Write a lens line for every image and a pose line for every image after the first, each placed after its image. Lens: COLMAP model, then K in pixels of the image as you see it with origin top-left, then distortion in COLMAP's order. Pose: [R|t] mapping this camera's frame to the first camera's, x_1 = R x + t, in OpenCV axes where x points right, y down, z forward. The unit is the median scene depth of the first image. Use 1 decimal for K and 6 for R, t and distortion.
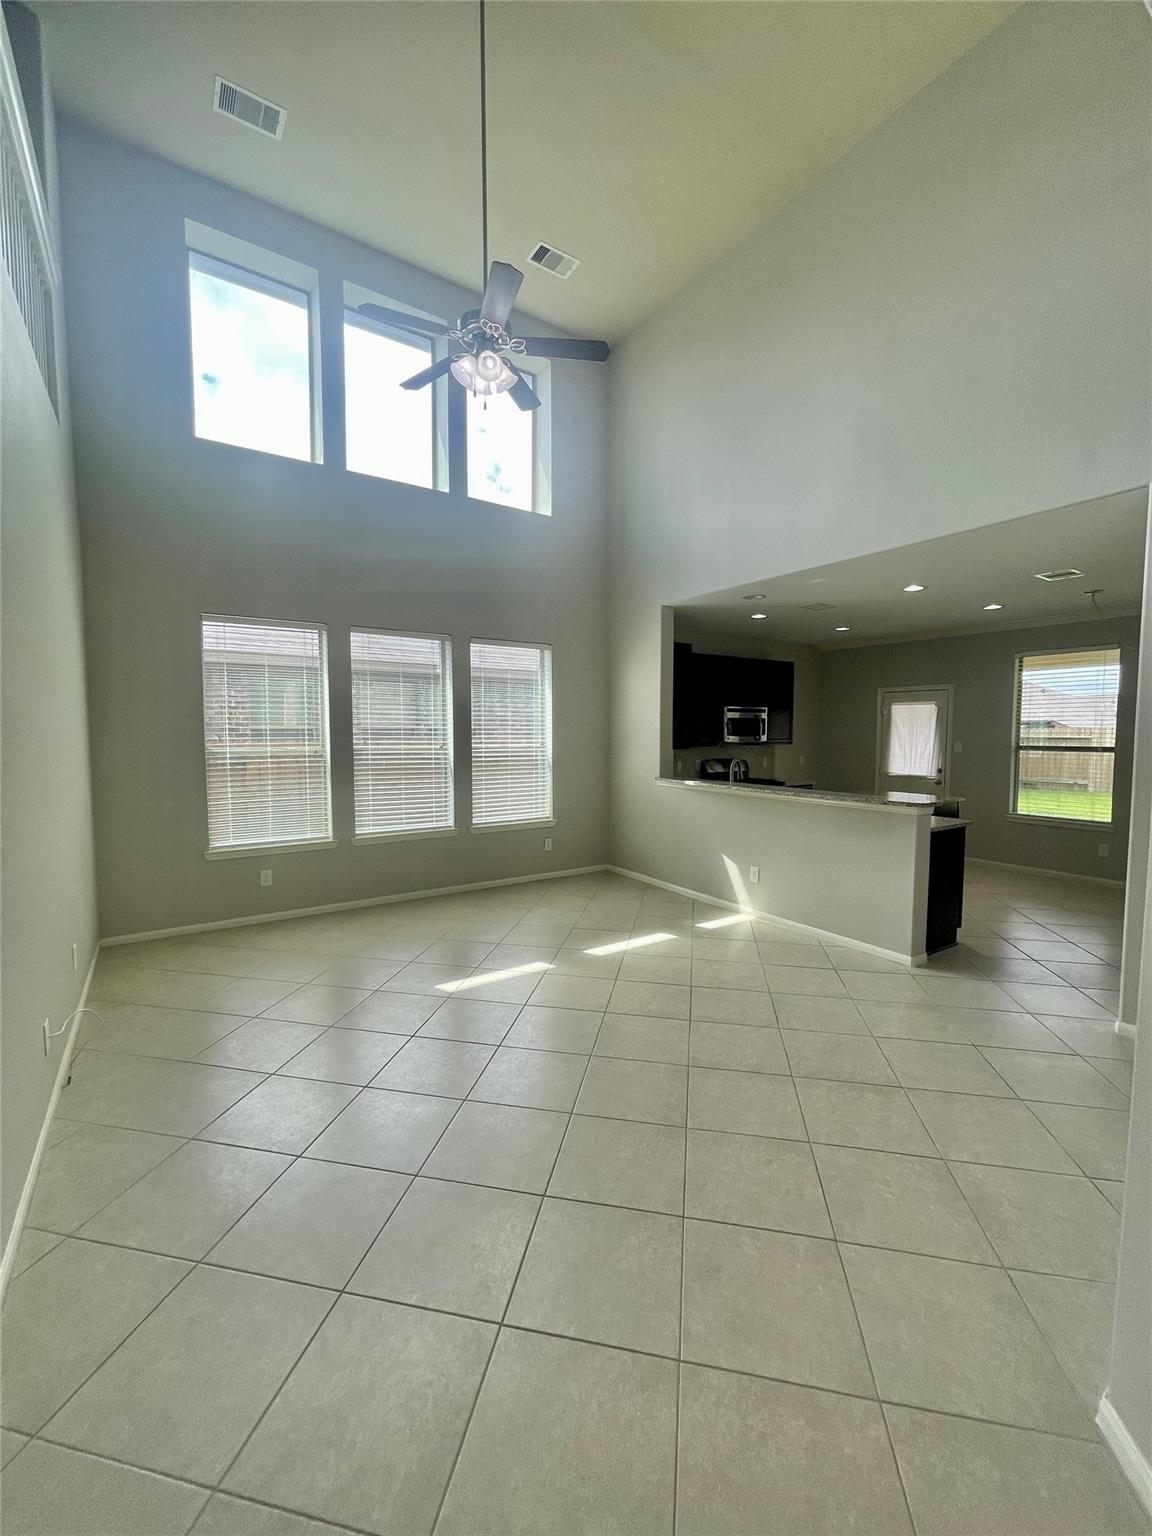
lens RADIAL K [[615.3, 0, 579.3], [0, 615.3, 767.6], [0, 0, 1]] dist [-0.004821, 0.000188]
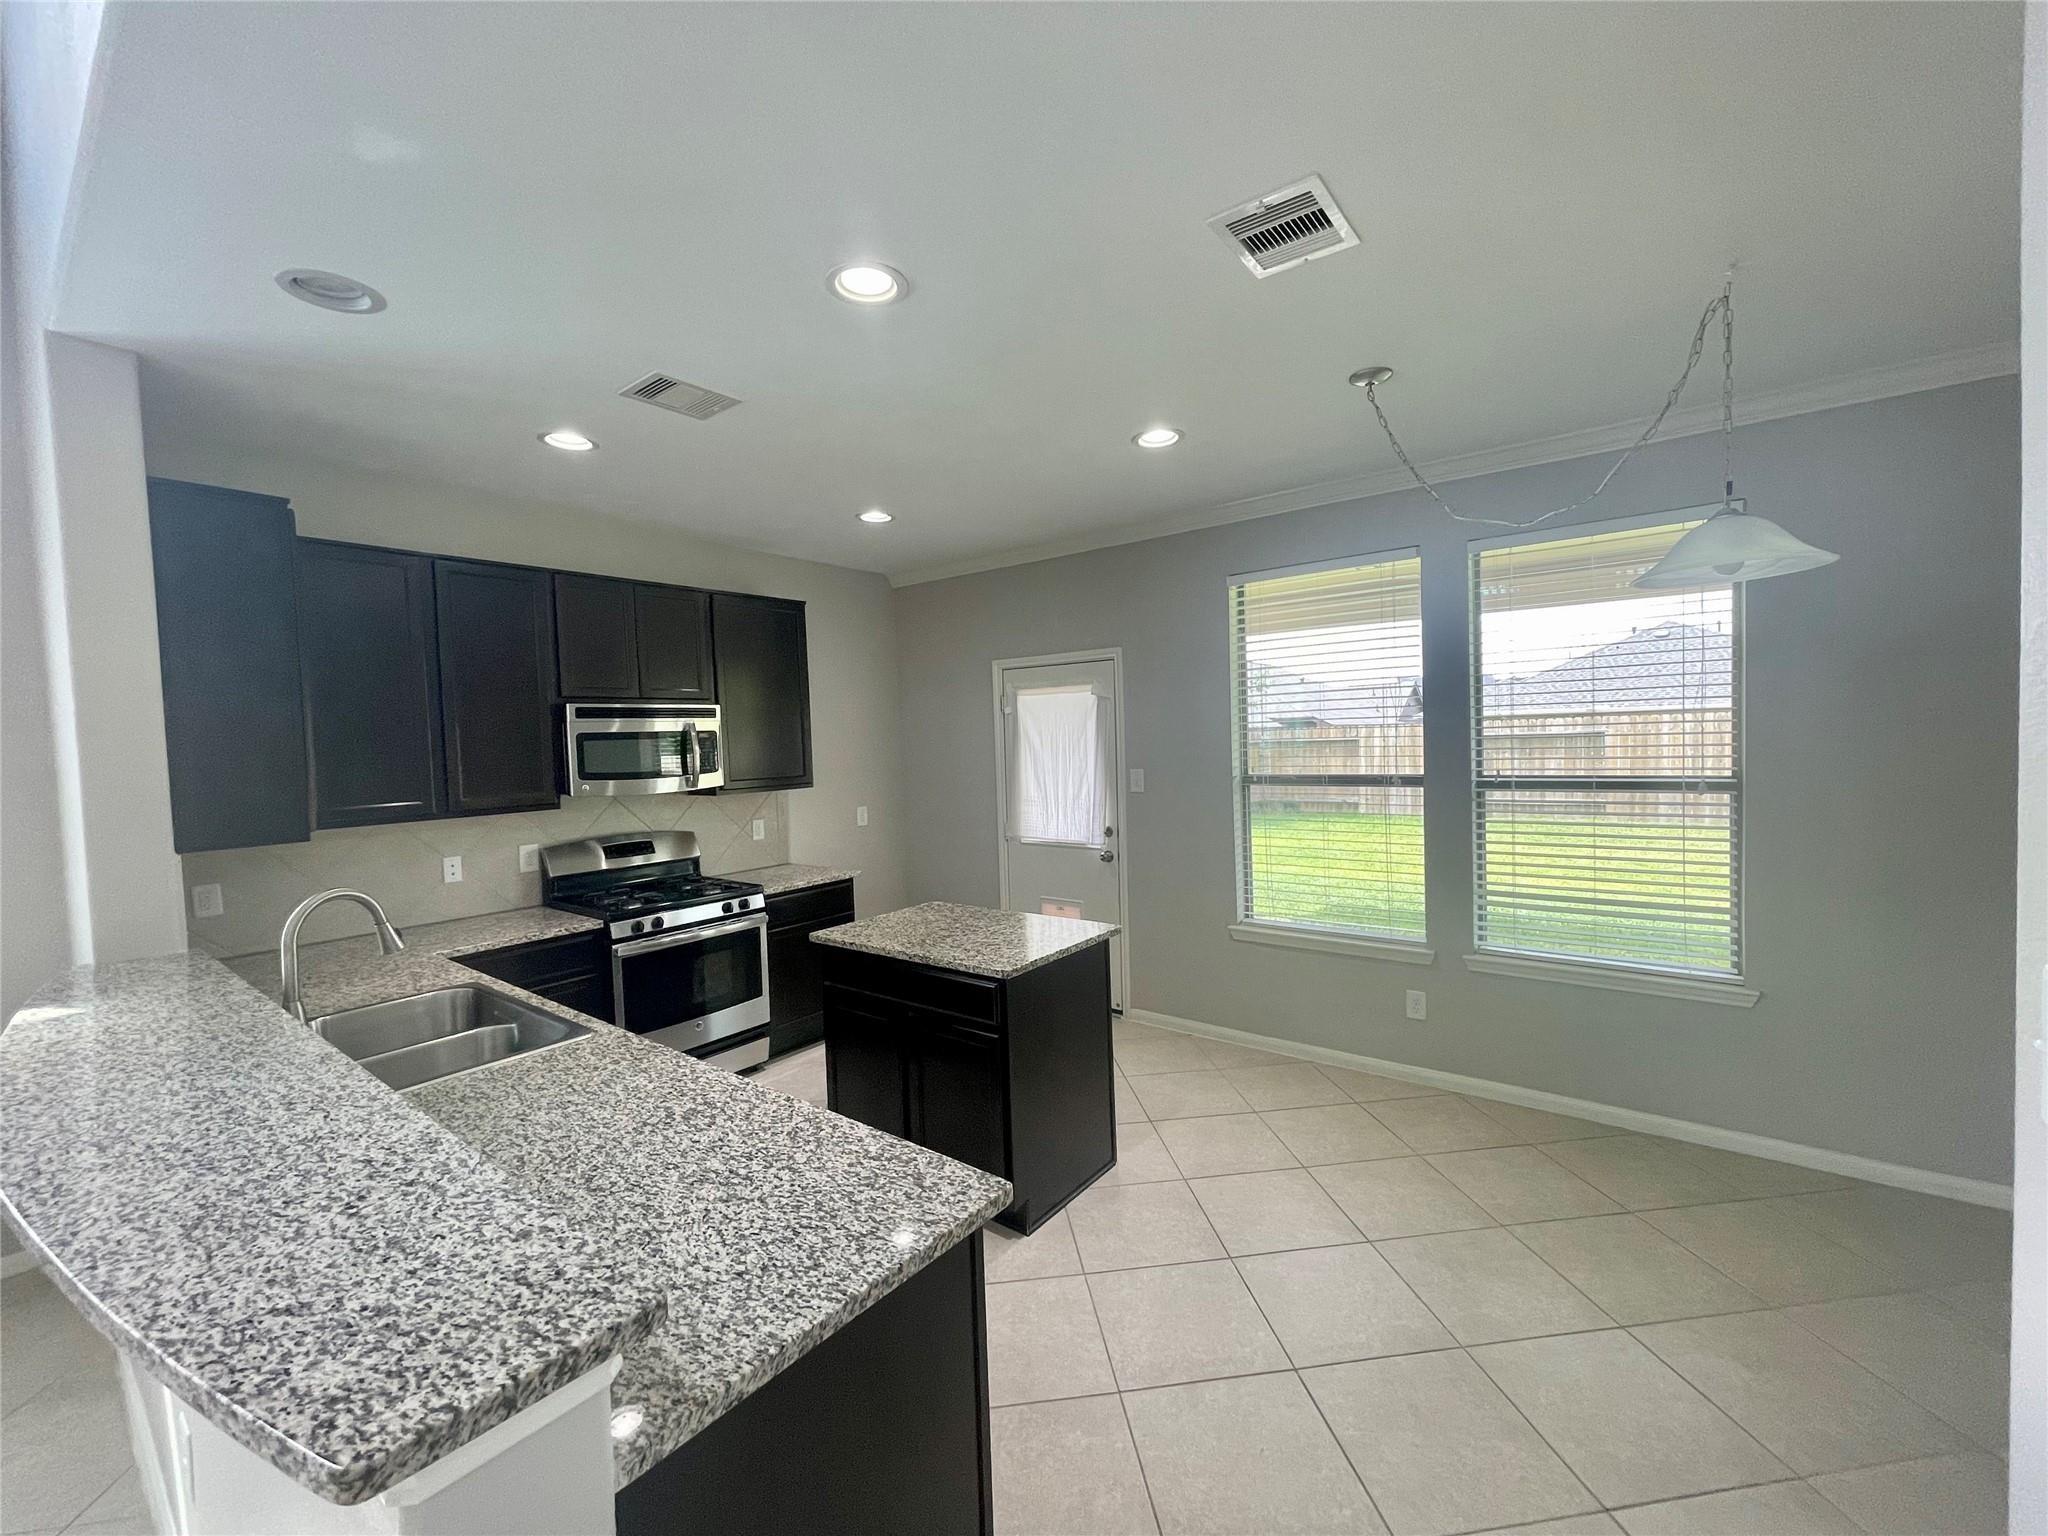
lens RADIAL K [[820.4, 0, 1023.2], [0, 820.4, 769.6], [0, 0, 1]] dist [-0.004821, 0.000188]
pose [[0.950938, -0.042057, 0.306508, 0.343328], [0.049203, 0.998667, -0.015621, -0.036913], [-0.305442, 0.029935, 0.951740, 0.432924]]
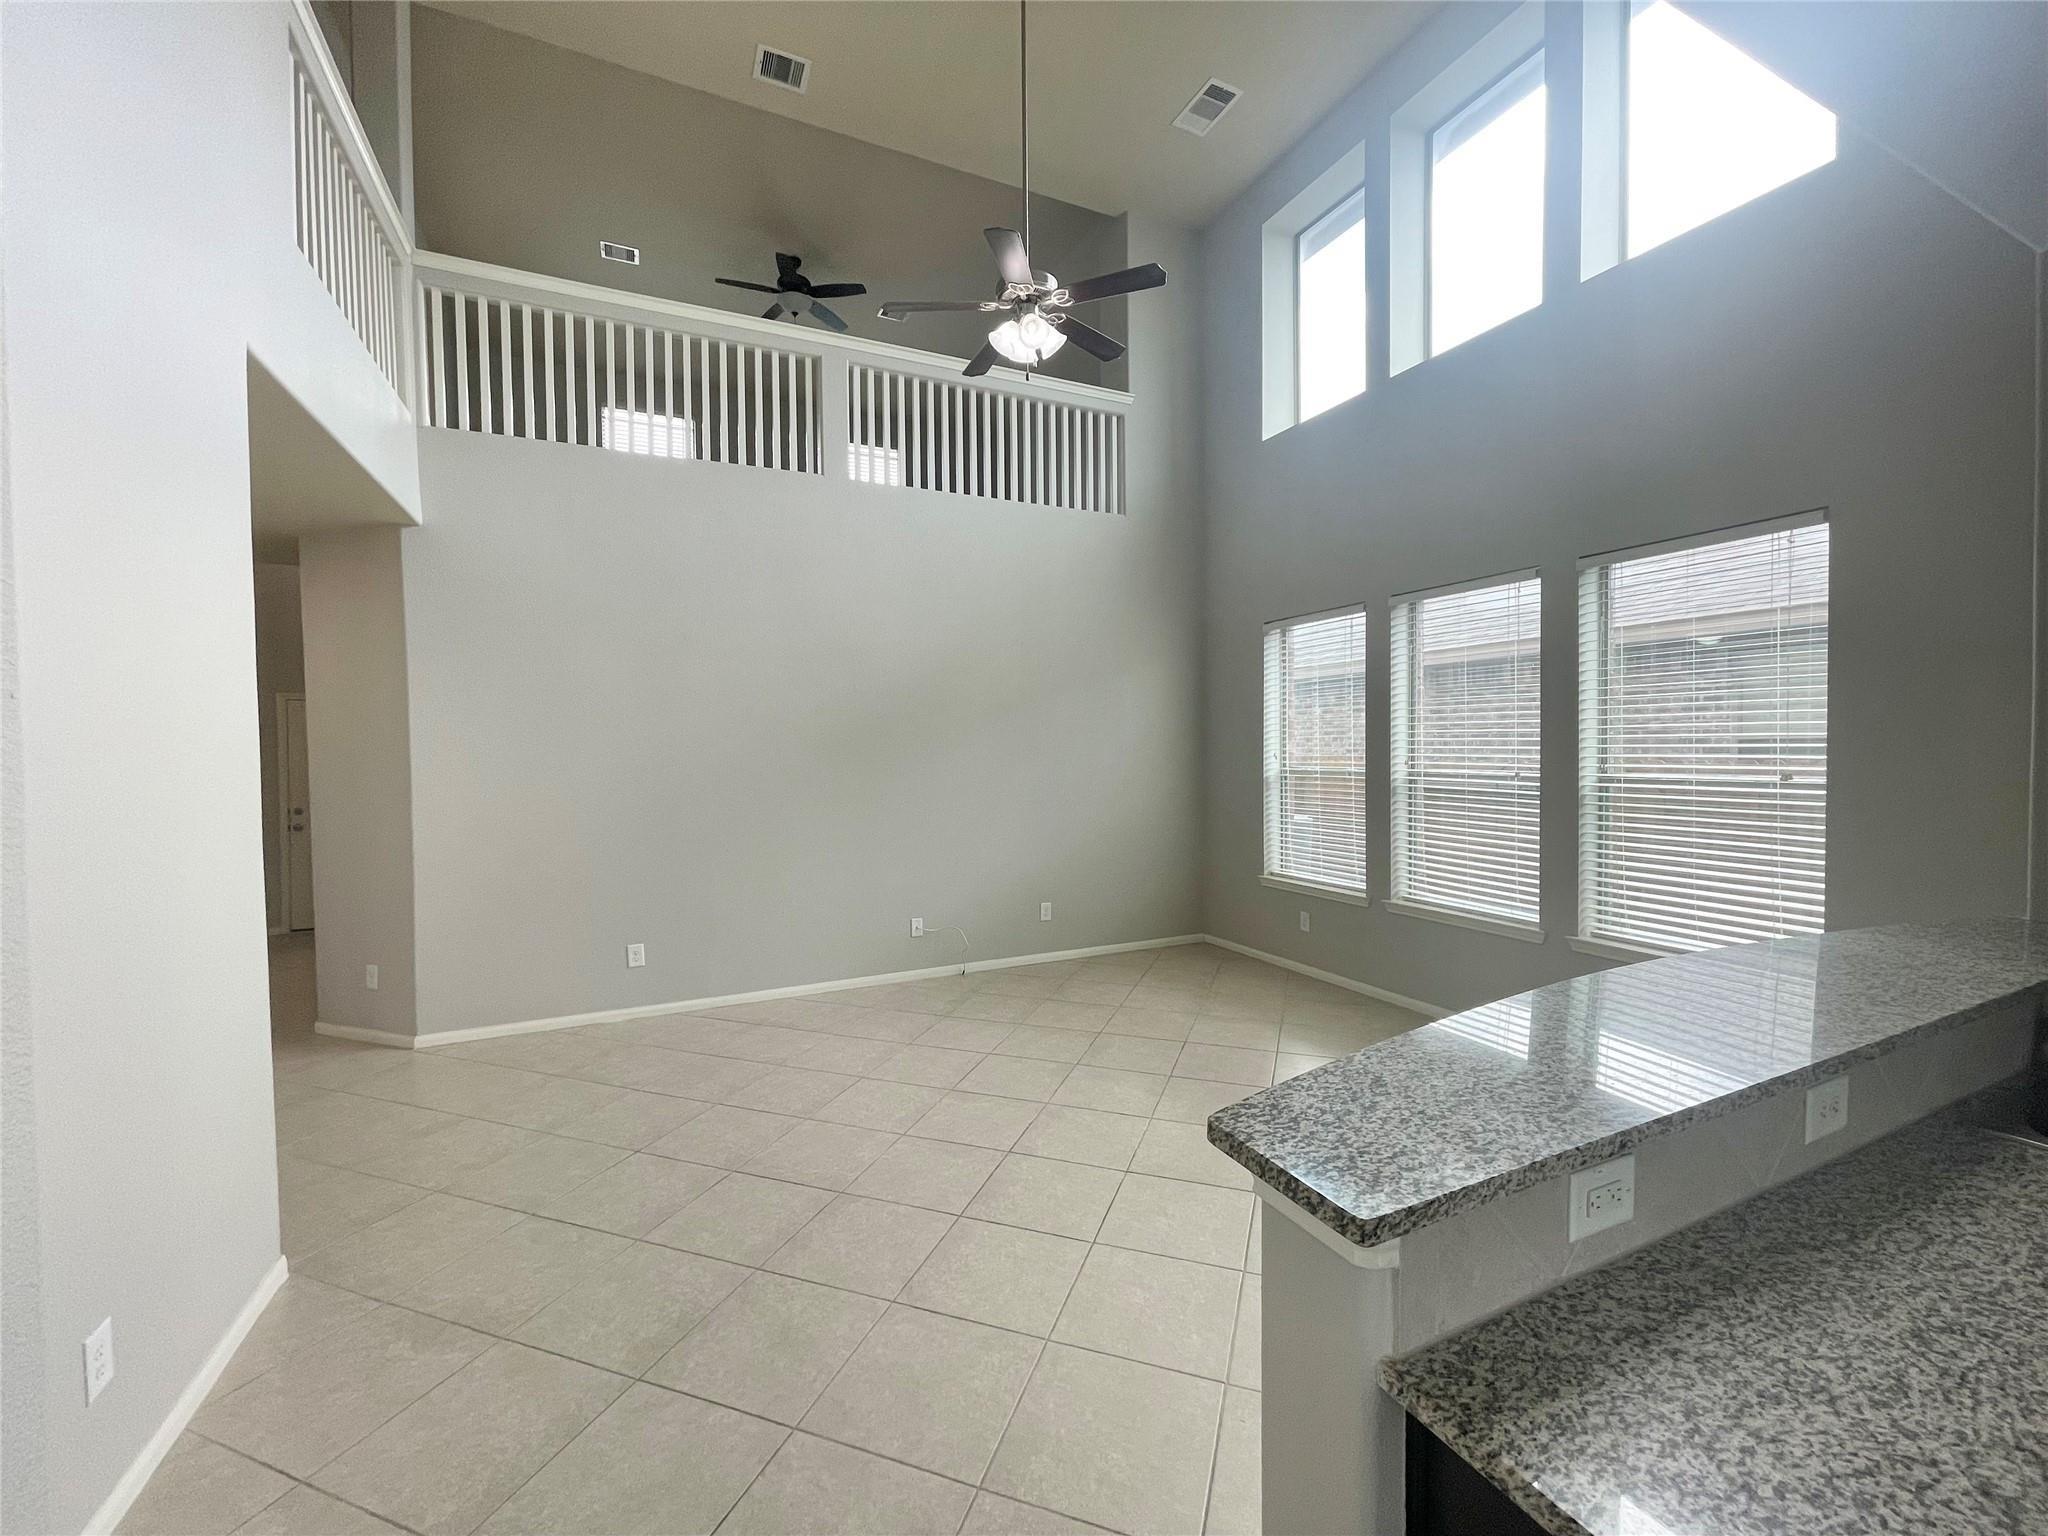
lens RADIAL K [[820.4, 0, 1032.5], [0, 820.4, 769.2], [0, 0, 1]] dist [-0.004821, 0.000188]
pose [[-0.139583, 0.025481, -0.989882, 0.439842], [-0.049174, 0.998257, 0.032630, -0.032106], [0.988989, 0.053231, -0.138087, 0.521228]]
